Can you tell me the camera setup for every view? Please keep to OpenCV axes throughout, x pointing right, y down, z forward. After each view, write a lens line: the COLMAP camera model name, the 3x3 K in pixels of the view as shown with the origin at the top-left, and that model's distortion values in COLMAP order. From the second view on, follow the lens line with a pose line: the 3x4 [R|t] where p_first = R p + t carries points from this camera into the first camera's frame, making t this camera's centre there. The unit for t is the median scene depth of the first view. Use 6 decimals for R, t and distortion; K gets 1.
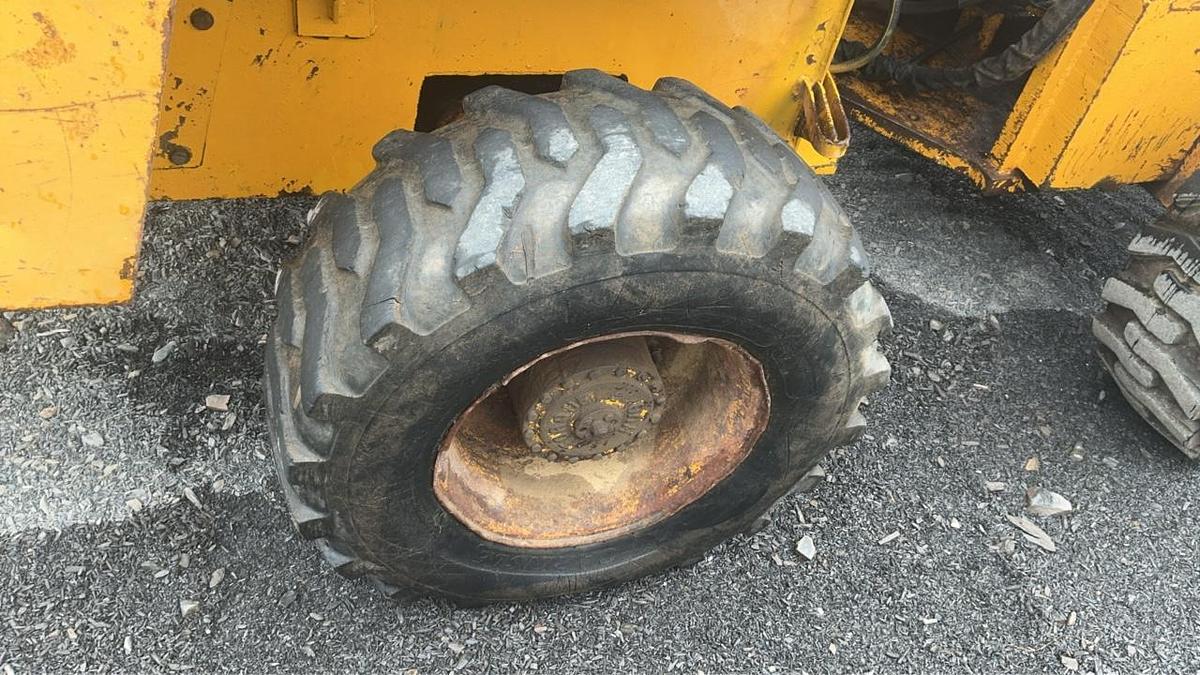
lens RADIAL K [[962.3, 0, 598.2], [0, 962.3, 336.6], [0, 0, 1]] dist [0.118869, -0.235779]
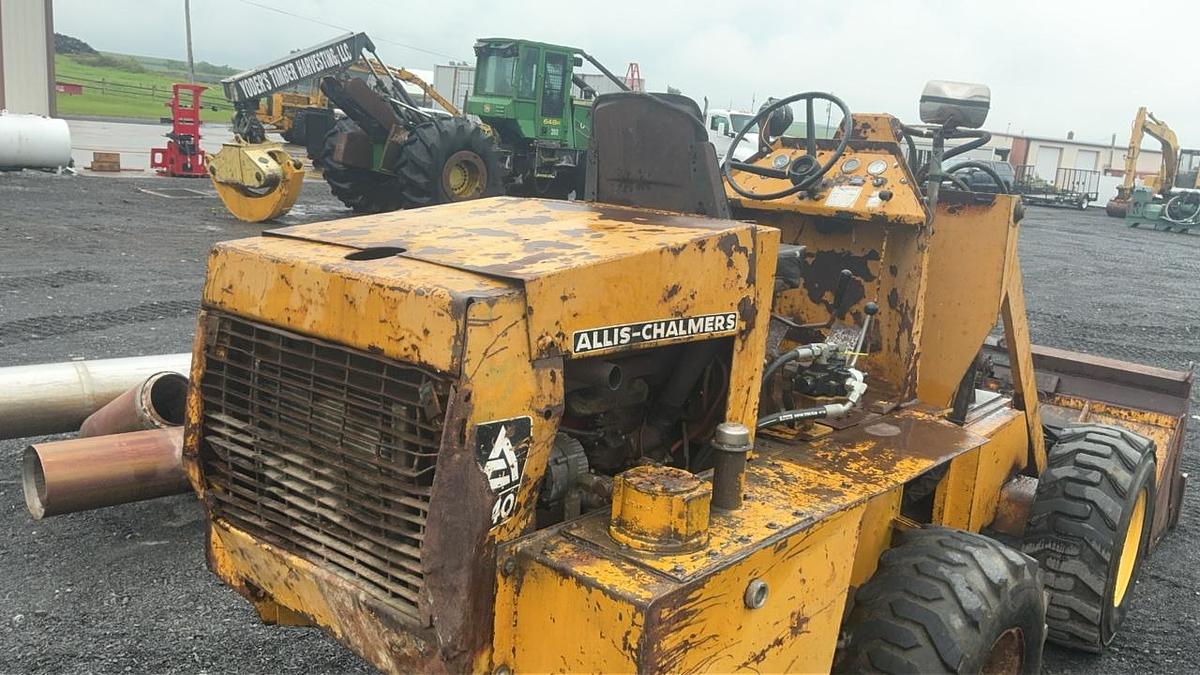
lens RADIAL K [[954.7, 0, 583.8], [0, 954.7, 323.8], [0, 0, 1]] dist [0.134328, -0.250620]
pose [[0.851193, -0.195127, 0.487232, -1.158669], [0.414873, 0.818756, -0.396887, -0.065713], [-0.321481, 0.539967, 0.777872, -0.510228]]
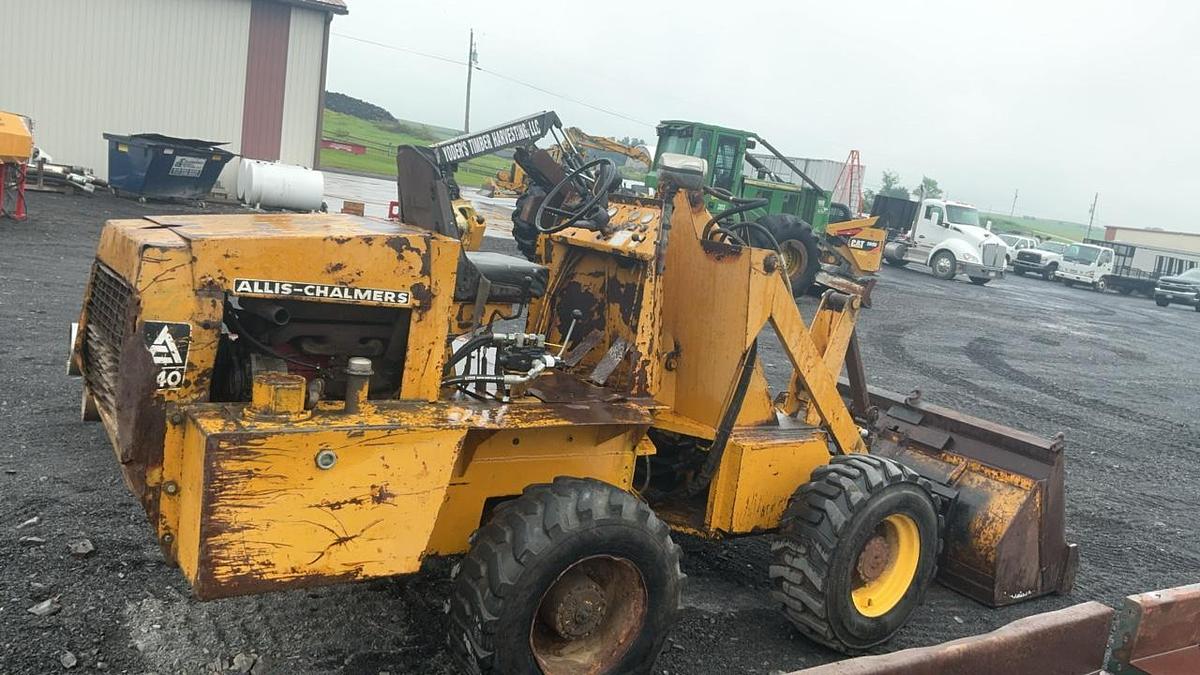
lens RADIAL K [[934.0, 0, 587.1], [0, 934.0, 318.3], [0, 0, 1]] dist [0.109719, -0.200889]
pose [[0.959225, -0.068632, 0.274183, -0.492909], [0.212896, 0.813512, -0.541178, 0.641468], [-0.185909, 0.577484, 0.794953, -1.108927]]
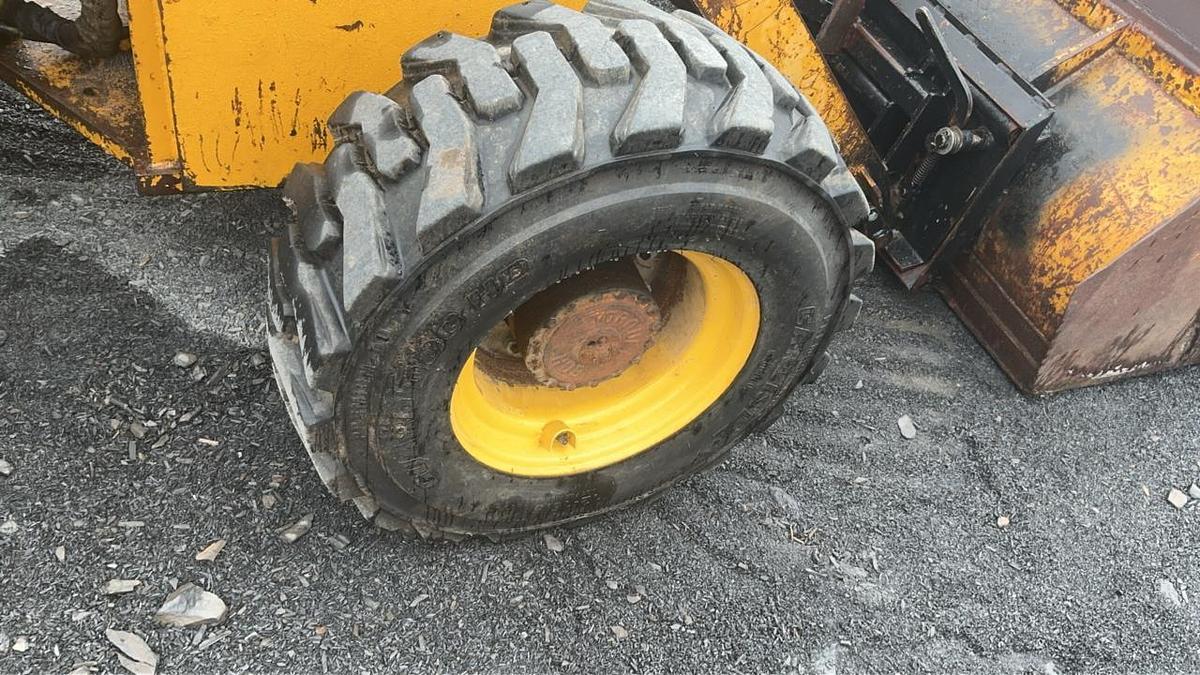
lens RADIAL K [[962.3, 0, 598.2], [0, 962.3, 336.6], [0, 0, 1]] dist [0.118869, -0.235779]
pose [[0.998925, -0.008543, 0.045559, 0.854942], [0.007512, 0.999713, 0.022760, -0.060849], [-0.045740, -0.022393, 0.998702, 0.277906]]
